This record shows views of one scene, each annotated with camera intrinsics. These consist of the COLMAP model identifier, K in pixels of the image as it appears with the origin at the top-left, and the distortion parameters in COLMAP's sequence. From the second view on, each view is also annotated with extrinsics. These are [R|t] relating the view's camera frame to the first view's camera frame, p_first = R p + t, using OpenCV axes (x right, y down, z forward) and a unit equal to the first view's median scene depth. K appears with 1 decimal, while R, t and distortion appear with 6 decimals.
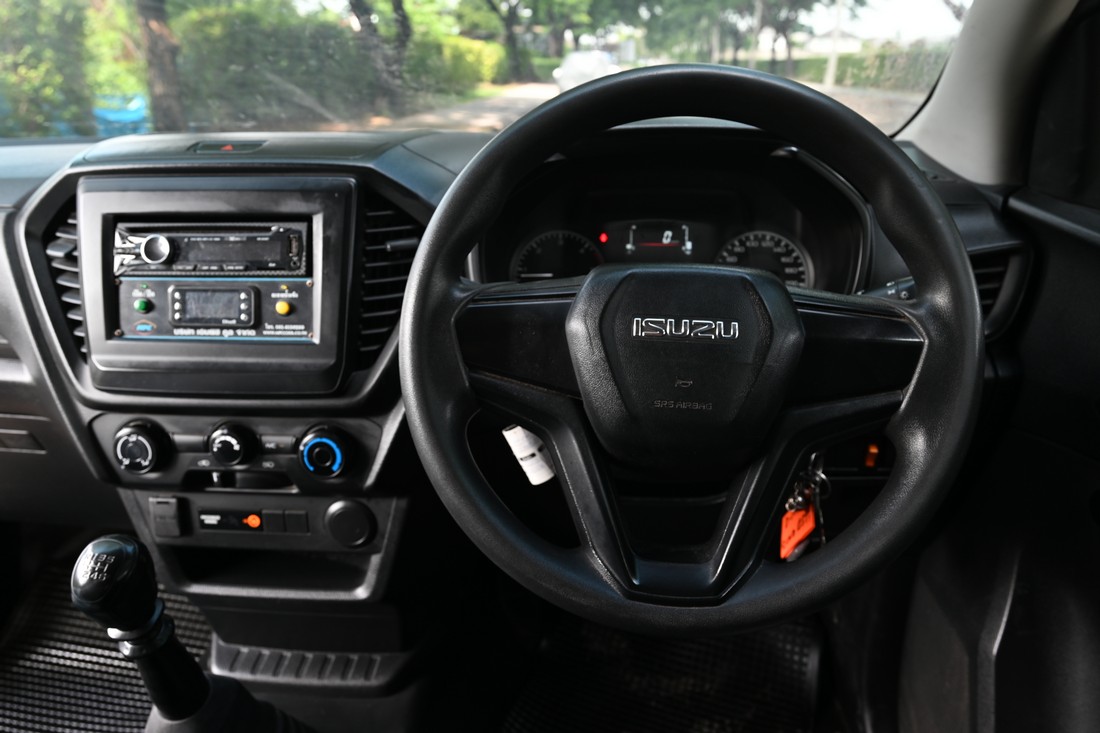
lens RADIAL K [[748.8, 0, 550.0], [0, 748.8, 366.5], [0, 0, 1]] dist [-0.001339, -0.001058]
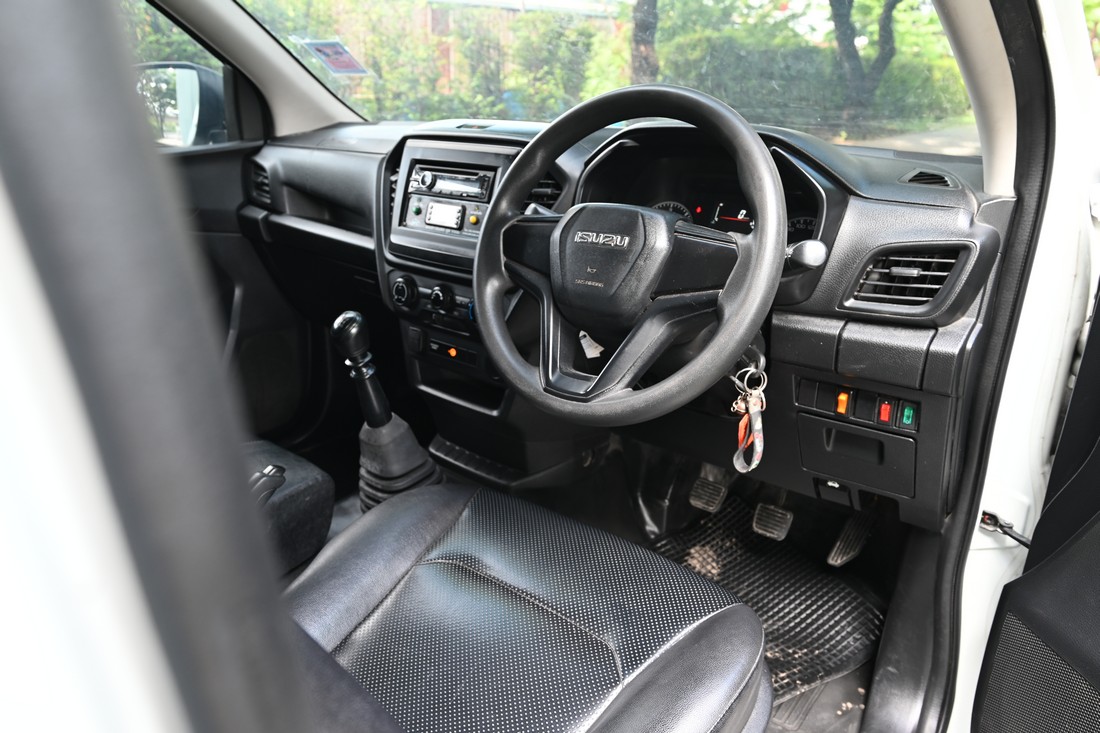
lens RADIAL K [[748.8, 0, 550.0], [0, 748.8, 366.5], [0, 0, 1]] dist [-0.001339, -0.001058]
pose [[0.824404, 0.218639, -0.522069, 0.750257], [-0.230989, 0.972035, 0.042326, 0.134251], [0.516723, 0.085698, 0.851853, -0.343124]]
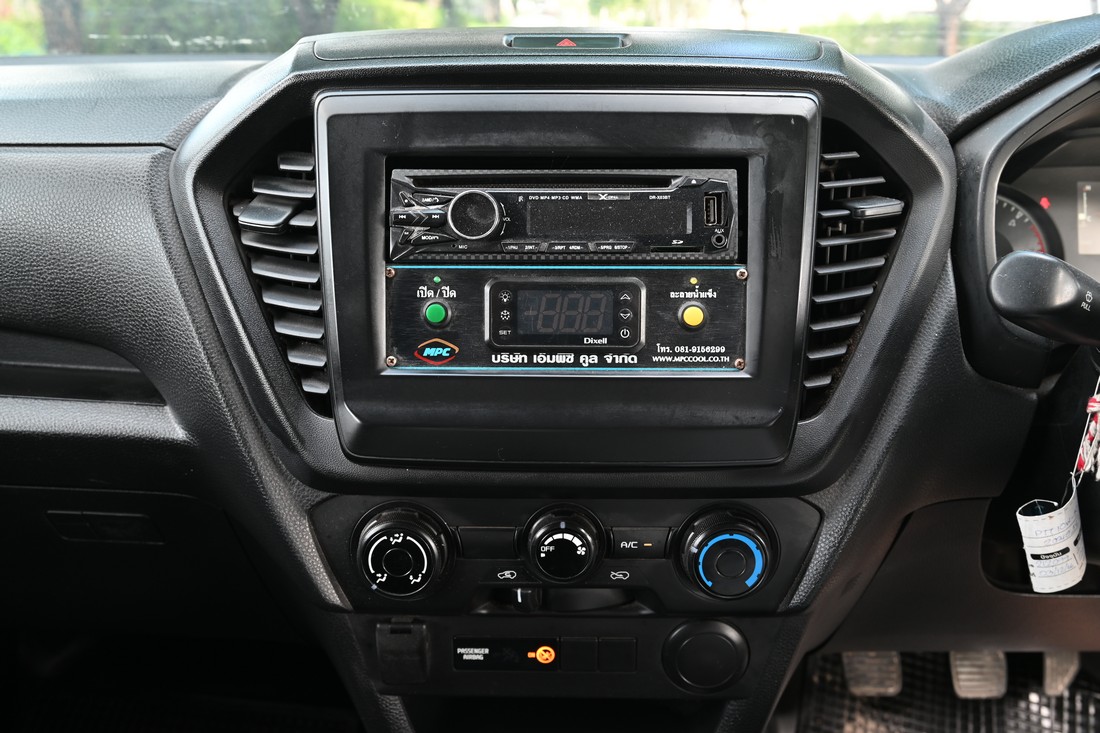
lens RADIAL K [[817.3, 0, 550.0], [0, 817.3, 366.5], [0, 0, 1]] dist [-0.000878, -0.000308]
pose [[0.997141, -0.011491, 0.074690, -0.505481], [0.011091, 0.999922, 0.005764, -0.043556], [-0.074750, -0.004919, 0.997190, 0.368419]]
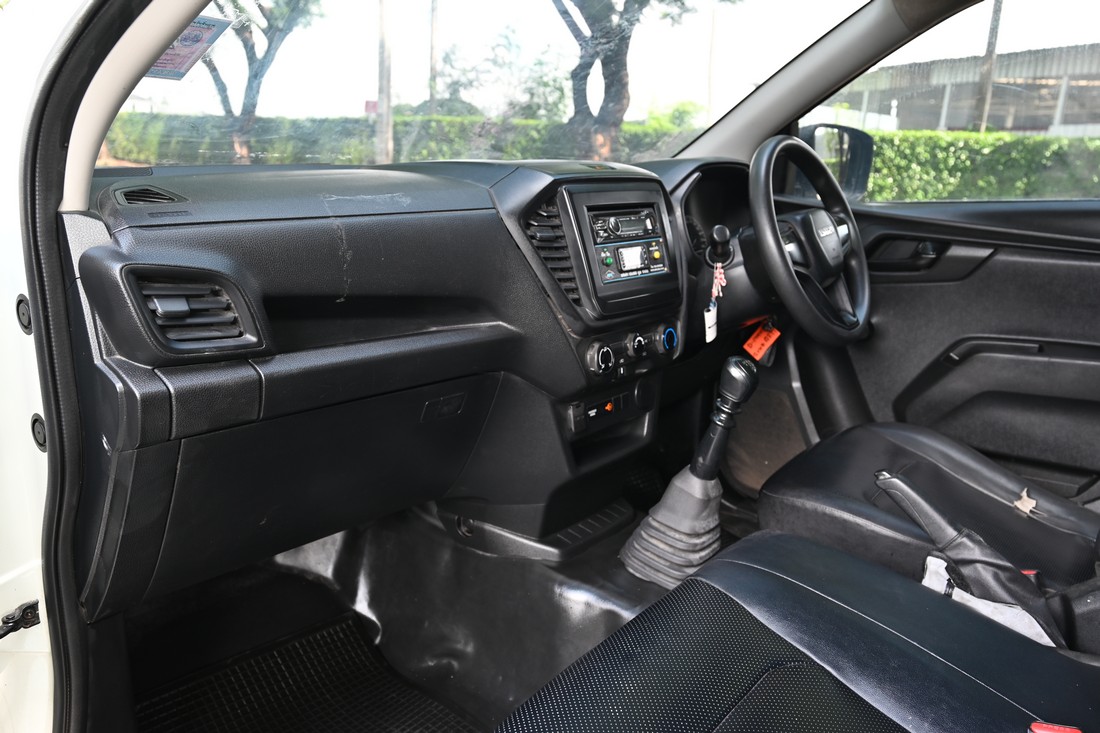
lens RADIAL K [[869.4, 0, 550.0], [0, 869.4, 366.5], [0, 0, 1]] dist [-0.002310, -0.000157]
pose [[0.529492, -0.168578, 0.831396, -2.205993], [0.260465, 0.965024, 0.029790, 0.048722], [-0.807339, 0.200776, 0.554881, 0.109029]]
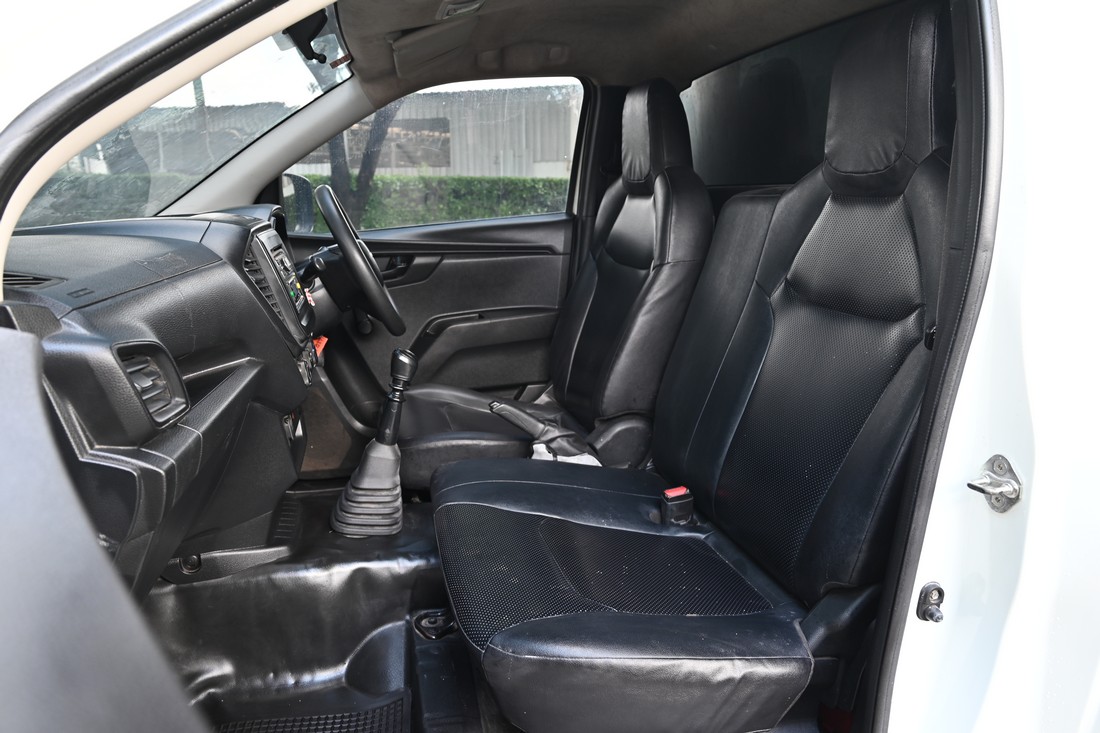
lens RADIAL K [[748.8, 0, 550.0], [0, 748.8, 366.5], [0, 0, 1]] dist [-0.001339, -0.001058]
pose [[-0.348350, -0.182802, 0.919367, -2.636101], [0.349620, 0.884685, 0.308378, -0.306619], [-0.869723, 0.428853, -0.244269, 1.049334]]
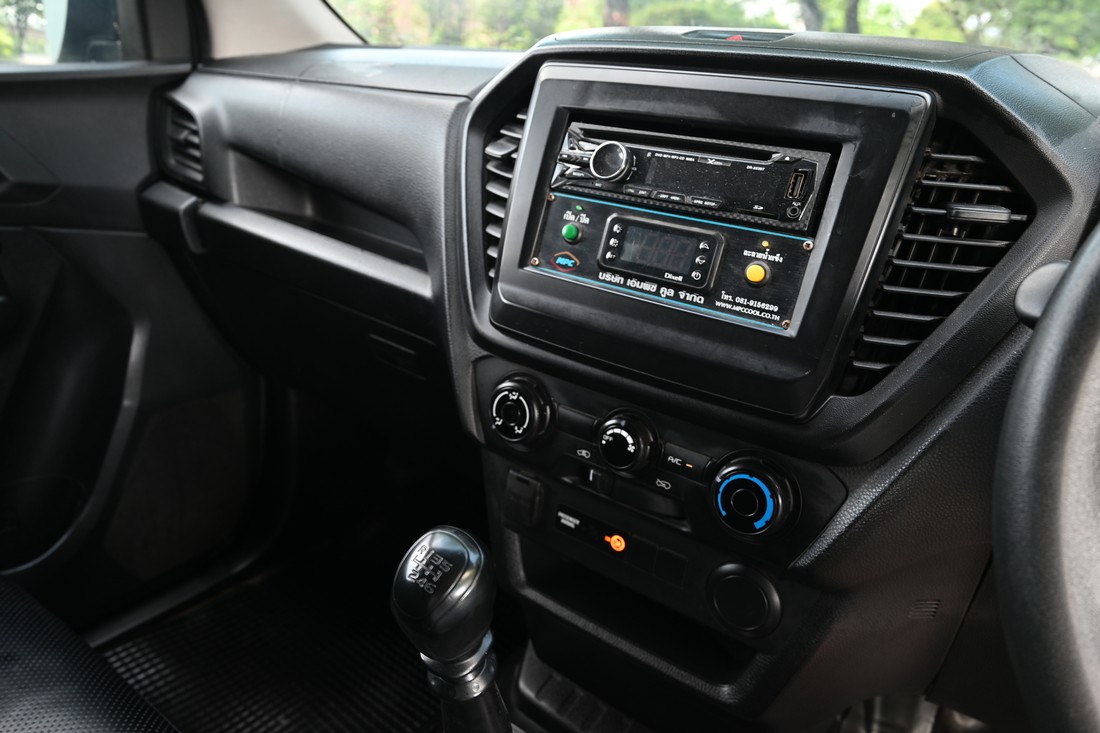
lens RADIAL K [[740.8, 0, 550.0], [0, 740.8, 366.5], [0, 0, 1]] dist [0.000930, 0.001510]
pose [[0.861904, 0.262042, -0.434115, -0.202165], [-0.265602, 0.962586, 0.053706, 0.014286], [0.431947, 0.069012, 0.899255, 0.325829]]
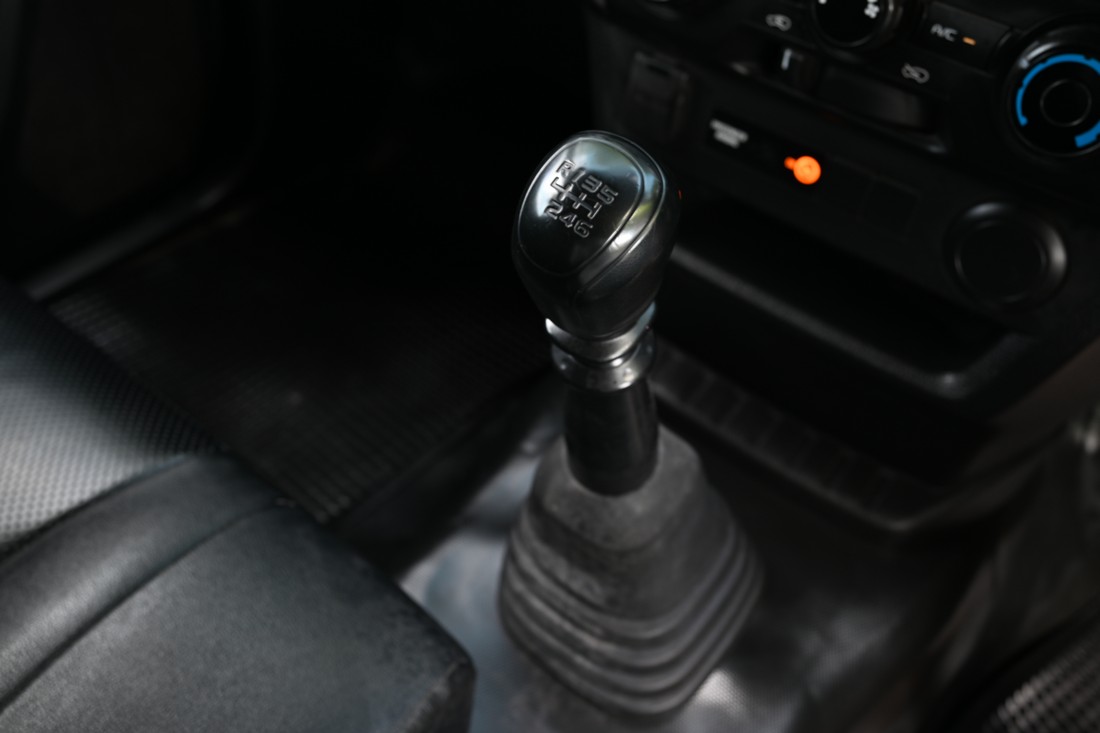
lens RADIAL K [[1022.8, 0, 550.0], [0, 1022.8, 366.5], [0, 0, 1]] dist [-0.001790, 0.010155]
pose [[0.840464, 0.434764, -0.323419, -0.304083], [-0.269113, 0.852955, 0.447265, 0.071184], [0.470317, -0.288874, 0.833879, 0.373674]]
